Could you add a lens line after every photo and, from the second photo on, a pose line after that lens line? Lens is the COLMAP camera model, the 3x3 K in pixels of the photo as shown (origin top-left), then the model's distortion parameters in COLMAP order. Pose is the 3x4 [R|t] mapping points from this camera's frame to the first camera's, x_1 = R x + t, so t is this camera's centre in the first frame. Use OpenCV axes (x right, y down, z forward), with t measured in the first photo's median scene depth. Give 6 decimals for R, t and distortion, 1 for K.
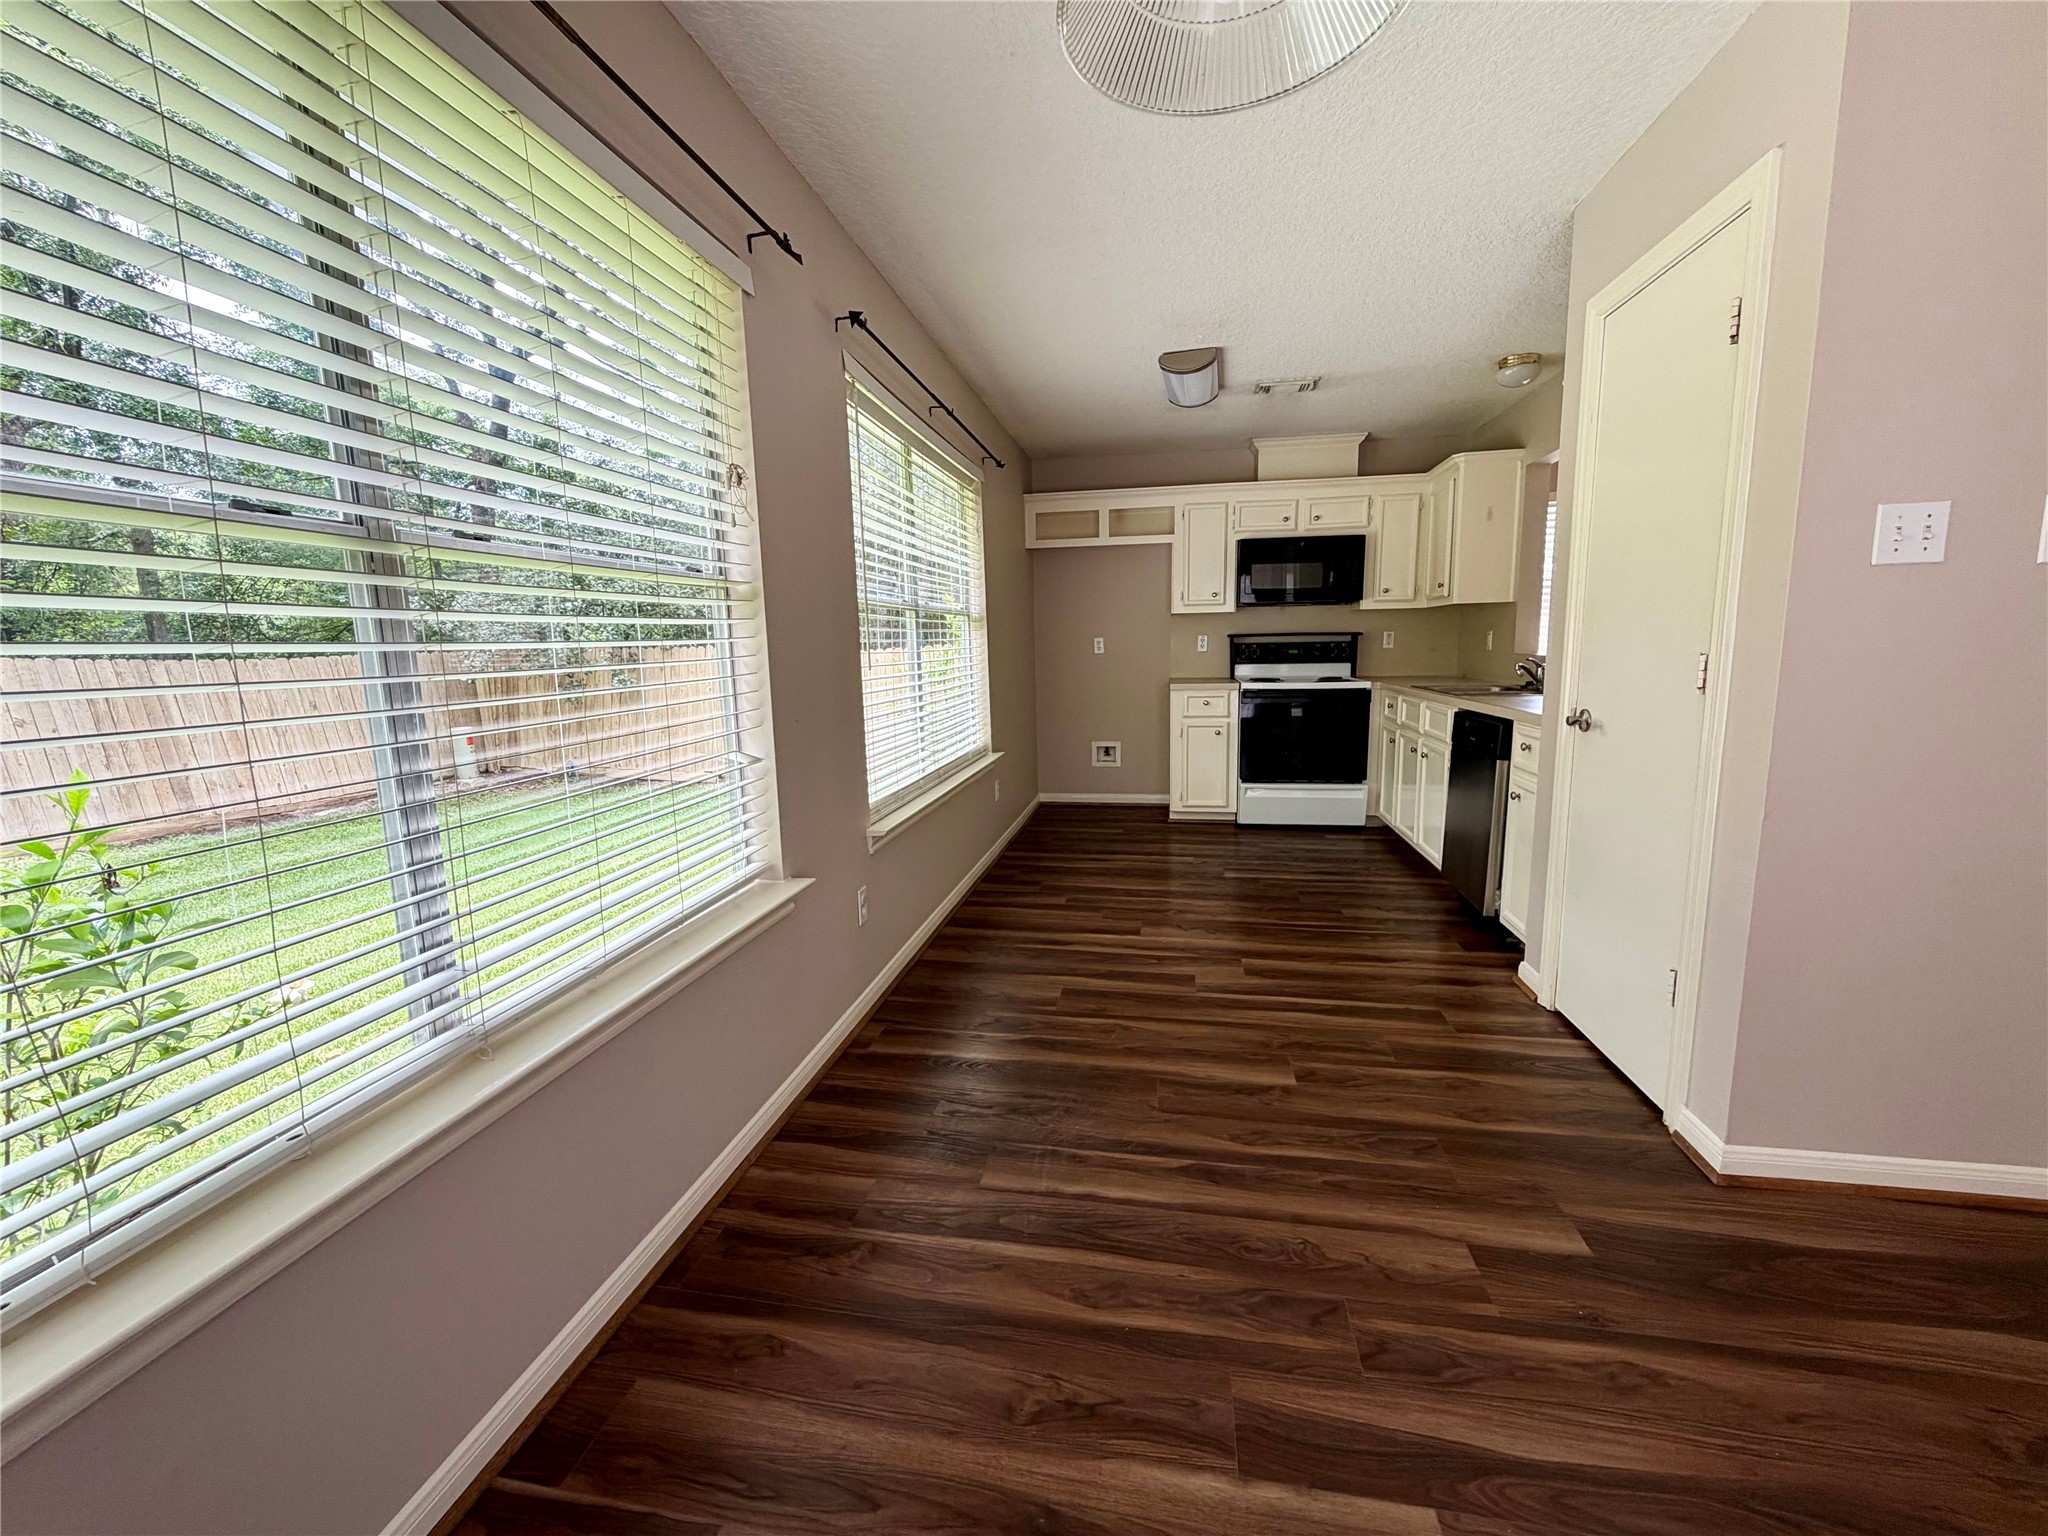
lens RADIAL K [[822.0, 0, 1034.4], [0, 822.0, 764.4], [0, 0, 1]] dist [0.001759, -0.000477]
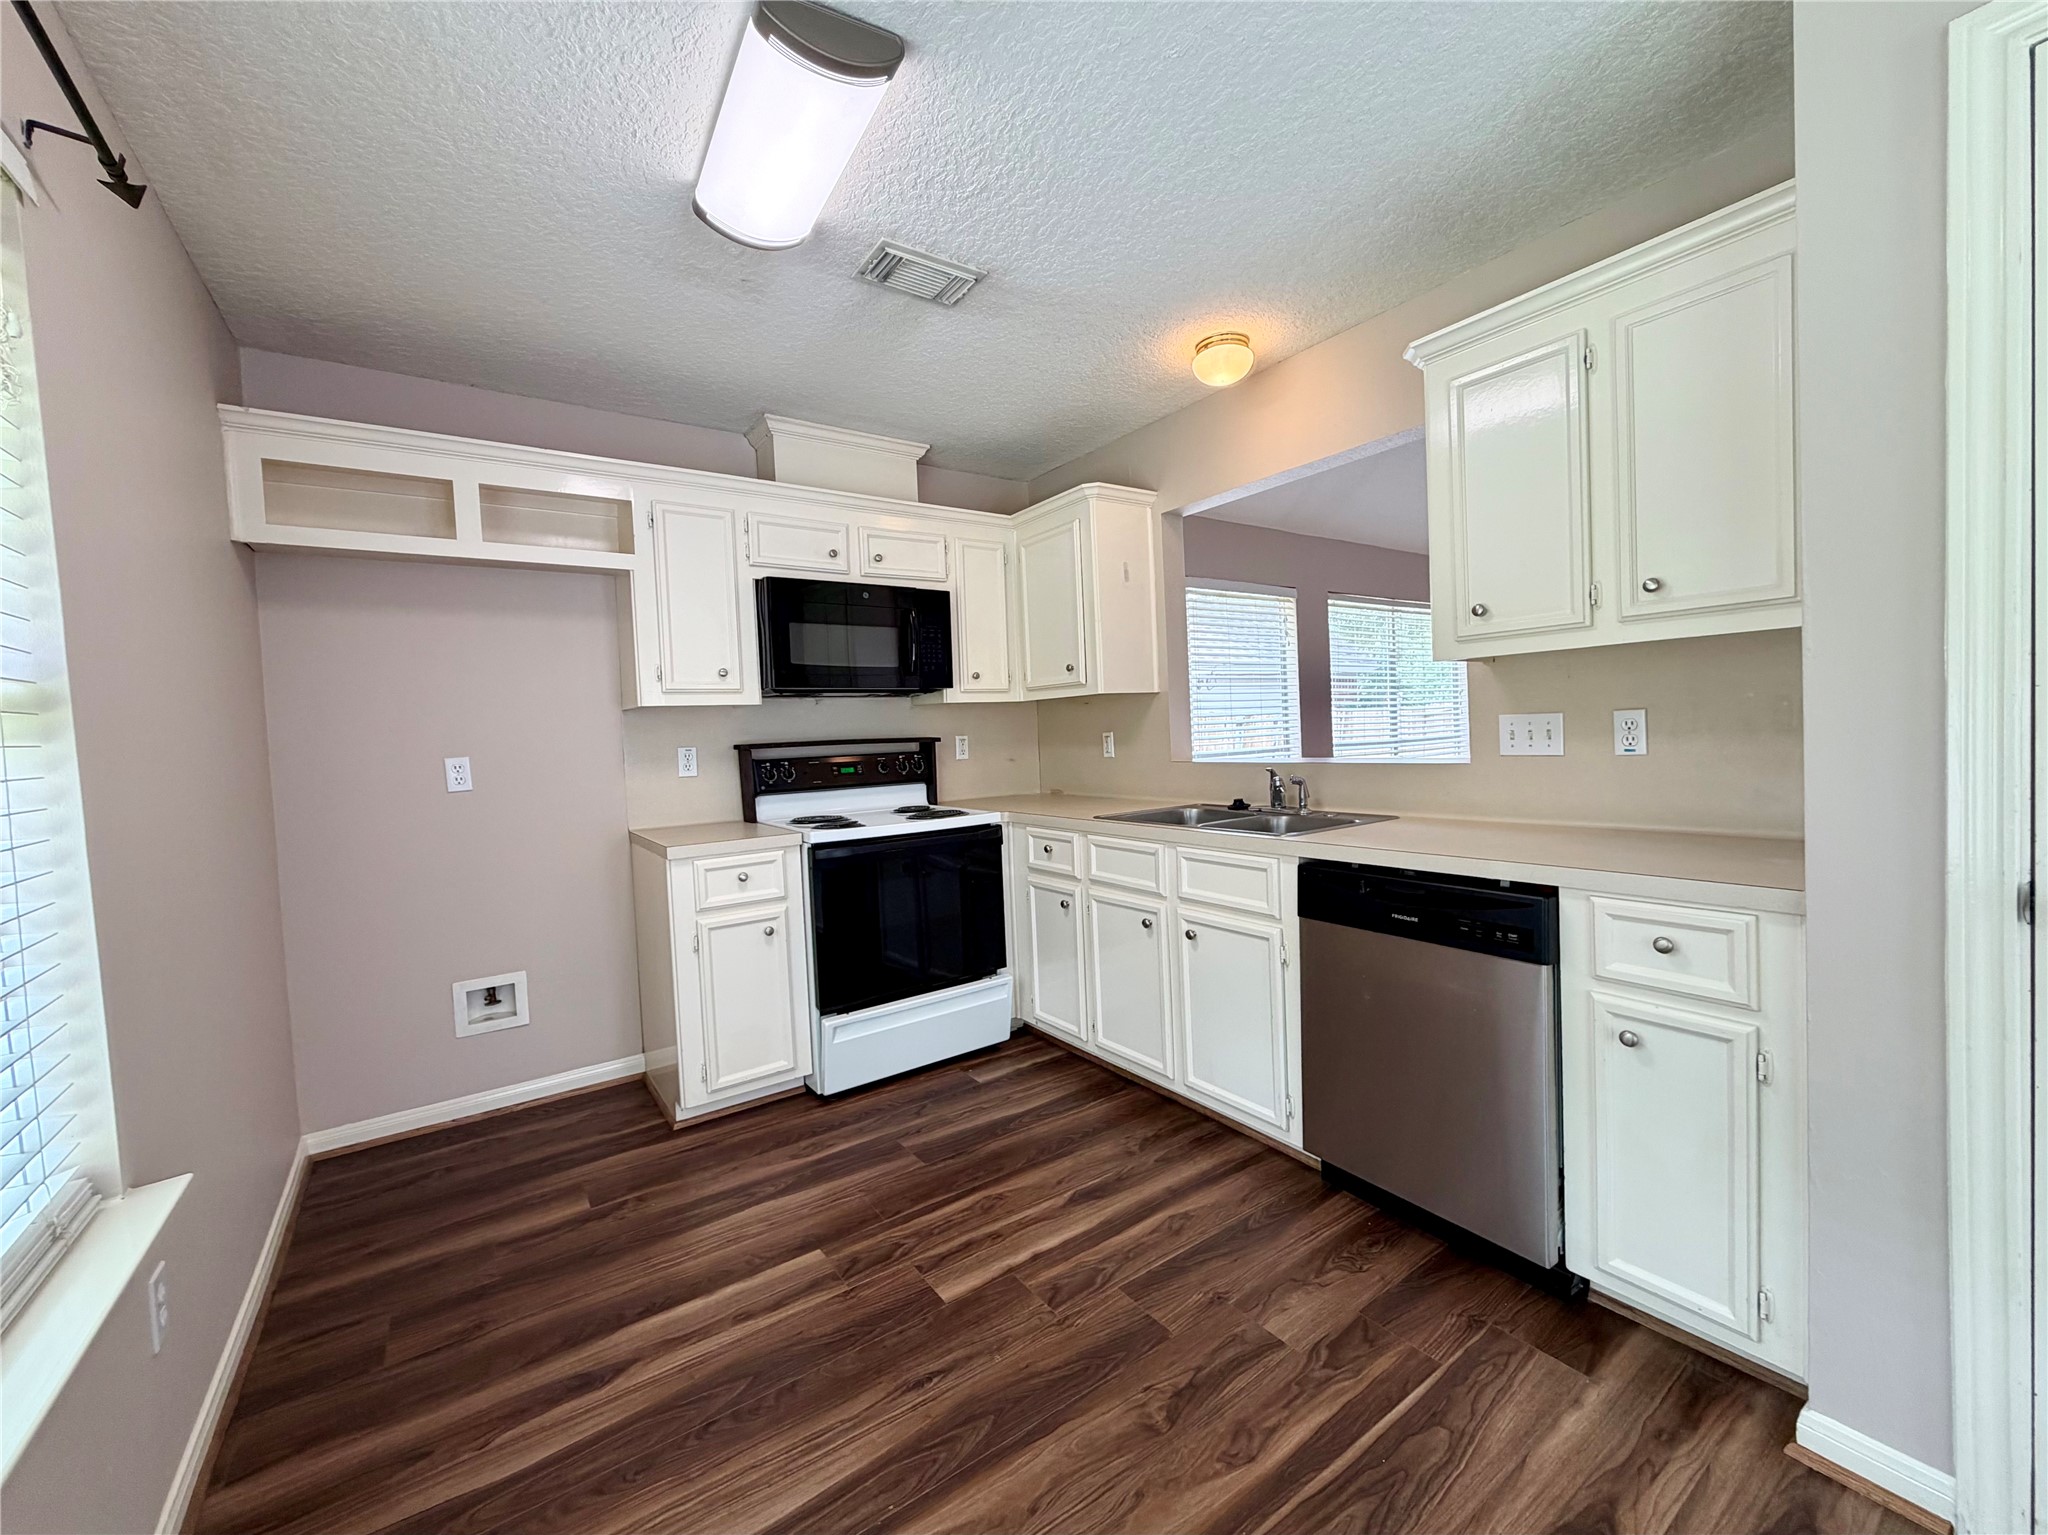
lens RADIAL K [[822.0, 0, 1019.9], [0, 822.0, 770.5], [0, 0, 1]] dist [0.001759, -0.000477]
pose [[0.710576, -0.041151, 0.702416, -0.024424], [0.130133, 0.988752, -0.073719, -0.078924], [-0.691482, 0.143790, 0.707939, 0.501174]]
